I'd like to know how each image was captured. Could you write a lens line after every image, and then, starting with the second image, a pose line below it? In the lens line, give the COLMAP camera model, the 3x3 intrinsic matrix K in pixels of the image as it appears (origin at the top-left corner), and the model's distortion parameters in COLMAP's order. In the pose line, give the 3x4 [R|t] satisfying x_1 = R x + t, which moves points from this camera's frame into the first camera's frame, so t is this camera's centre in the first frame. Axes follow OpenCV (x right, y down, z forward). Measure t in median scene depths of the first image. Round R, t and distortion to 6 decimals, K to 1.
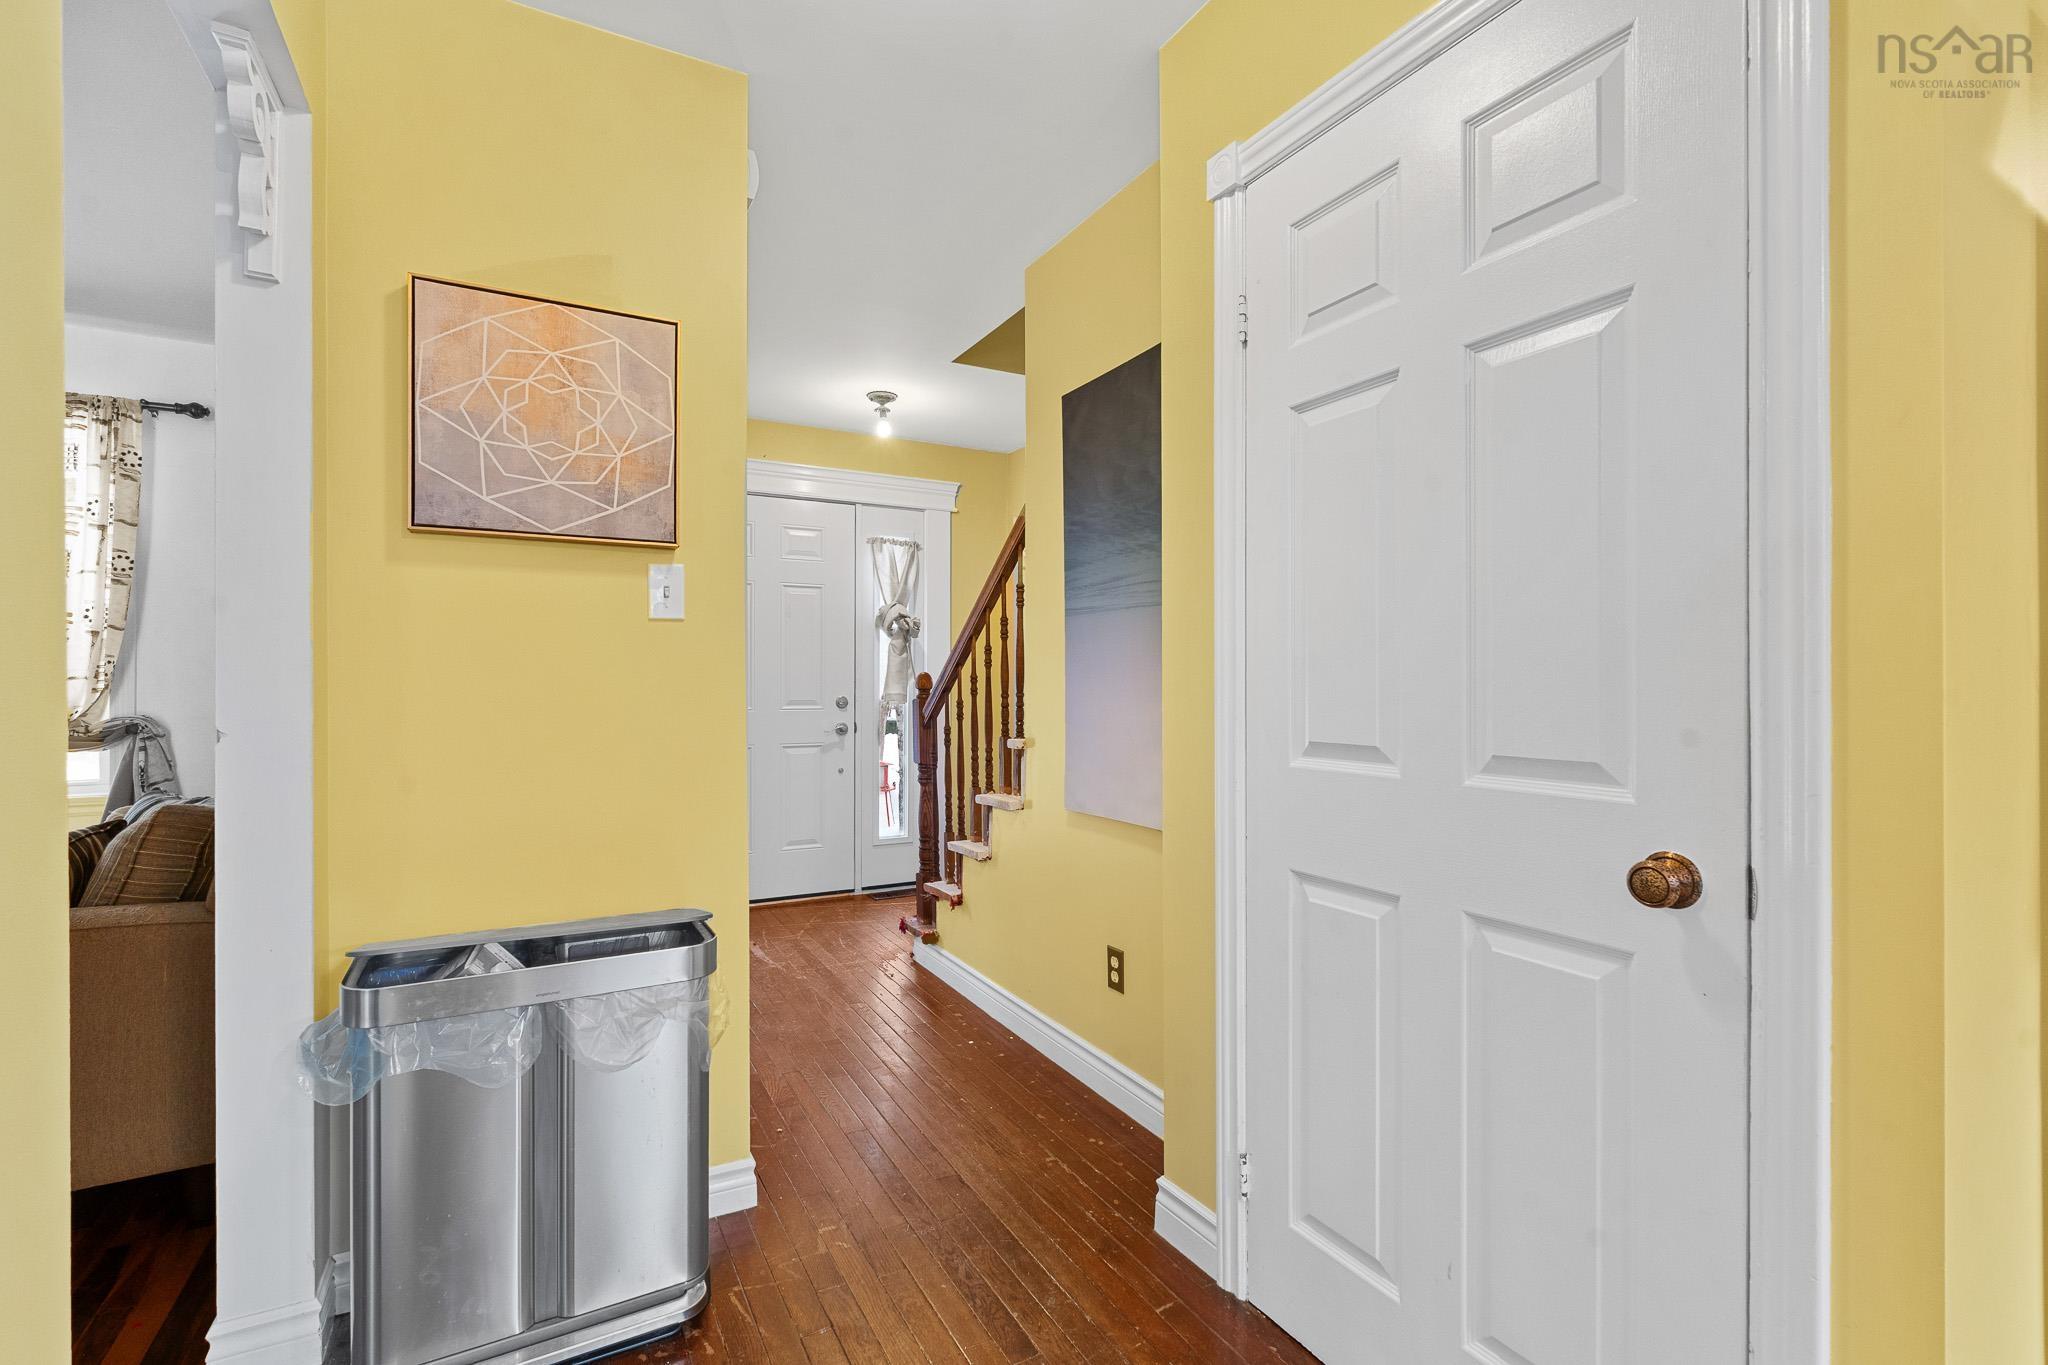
lens RADIAL K [[896.0, 0, 1027.9], [0, 896.0, 690.0], [0, 0, 1]] dist [-0.007087, 0.000916]
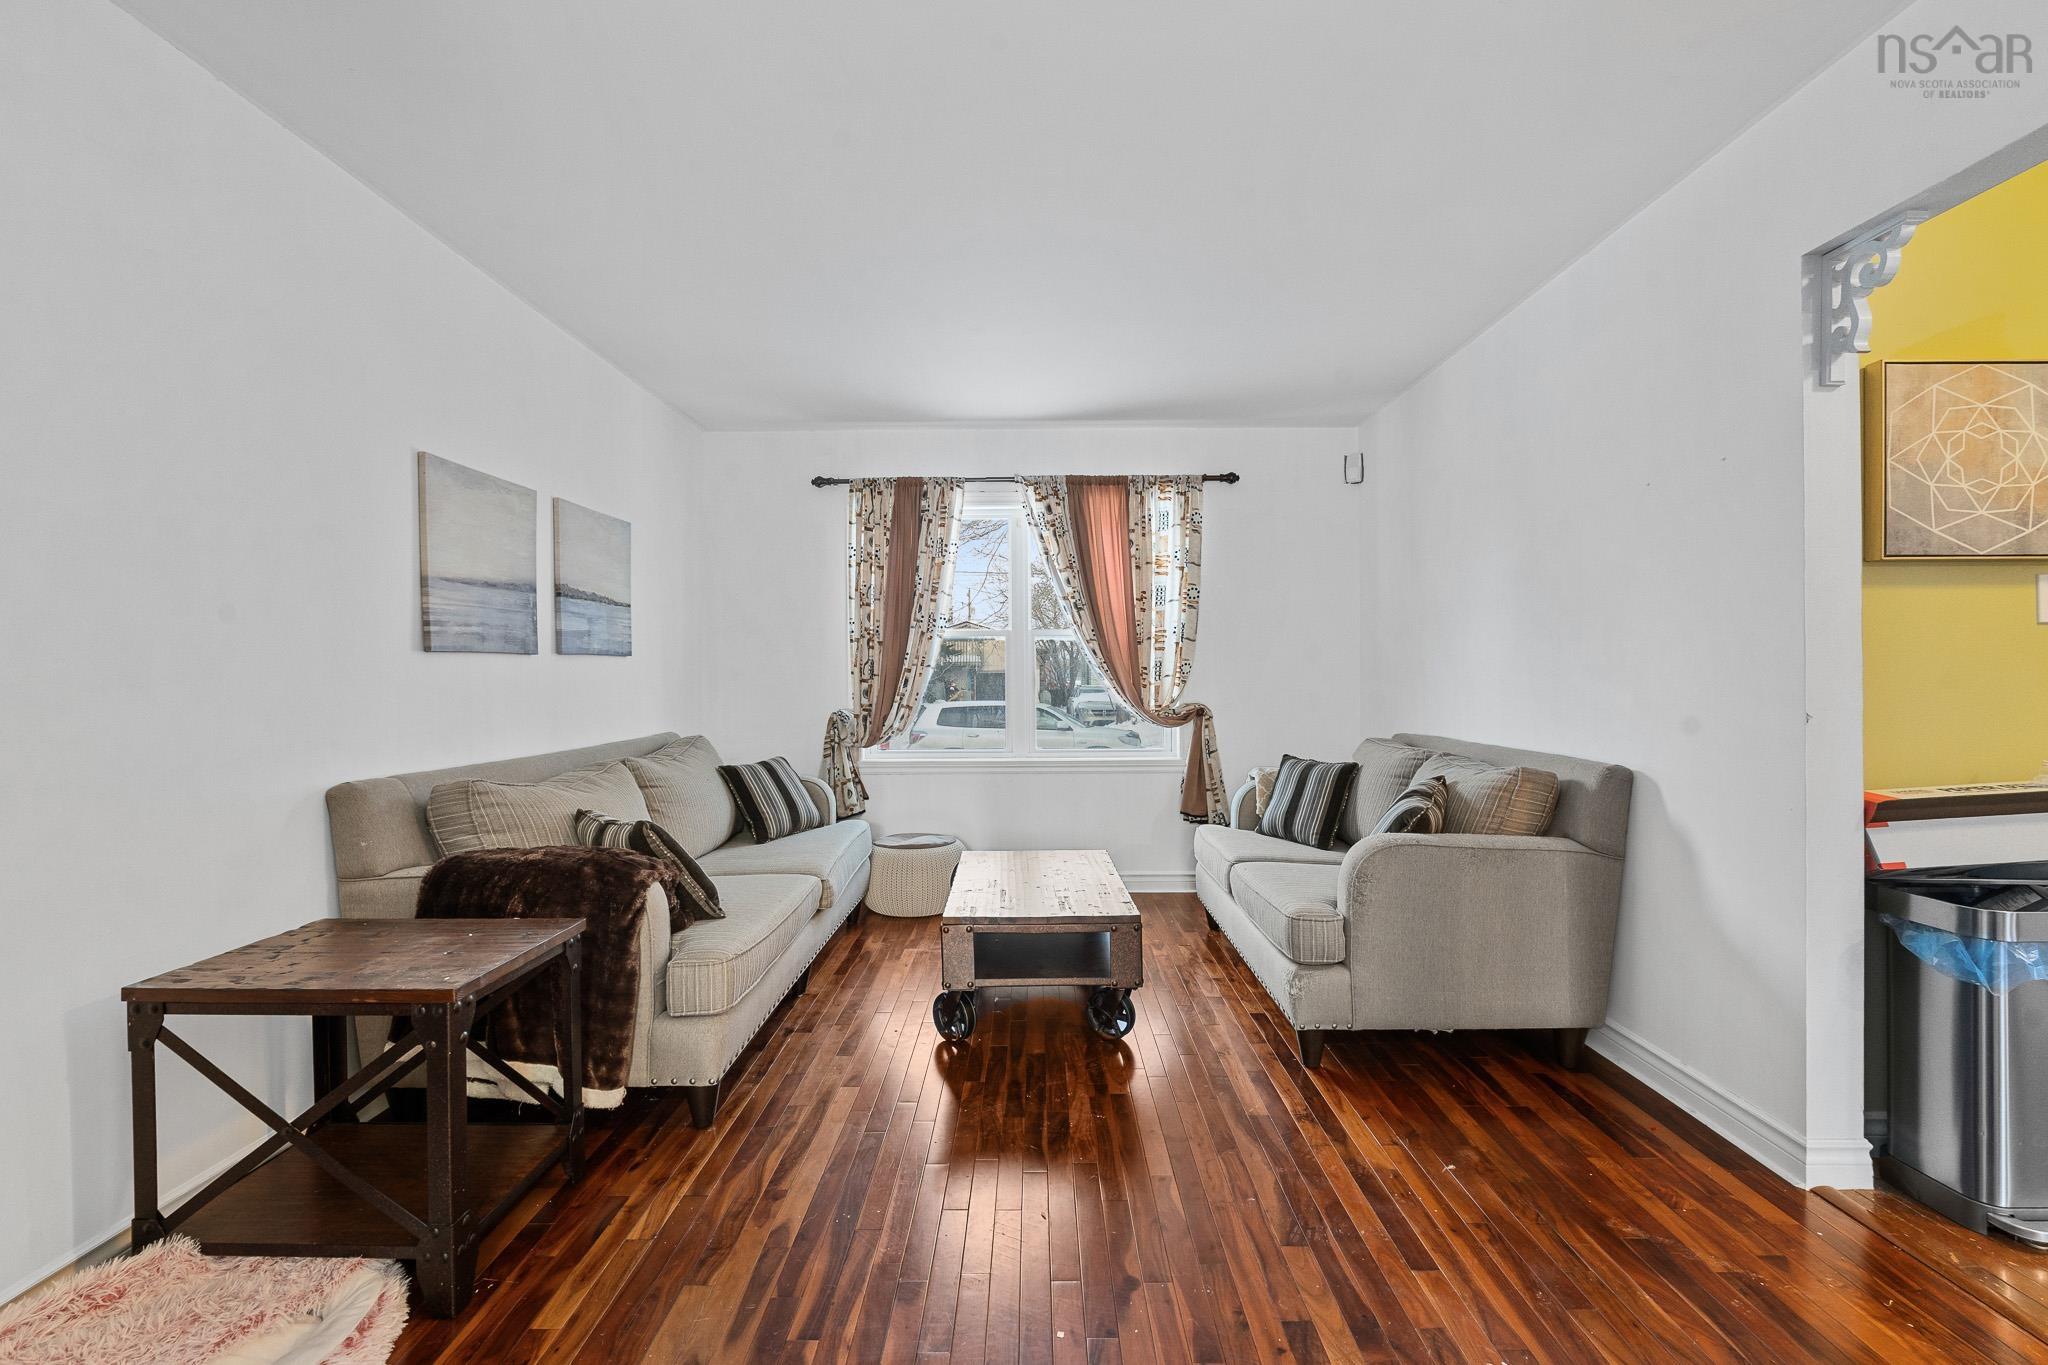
lens RADIAL K [[896.0, 0, 1025.6], [0, 896.0, 670.9], [0, 0, 1]] dist [-0.007087, 0.000916]
pose [[0.872198, -0.007845, -0.489091, -0.912047], [0.002285, 0.999926, -0.011962, -0.006811], [0.489148, 0.009316, 0.872151, -0.570387]]
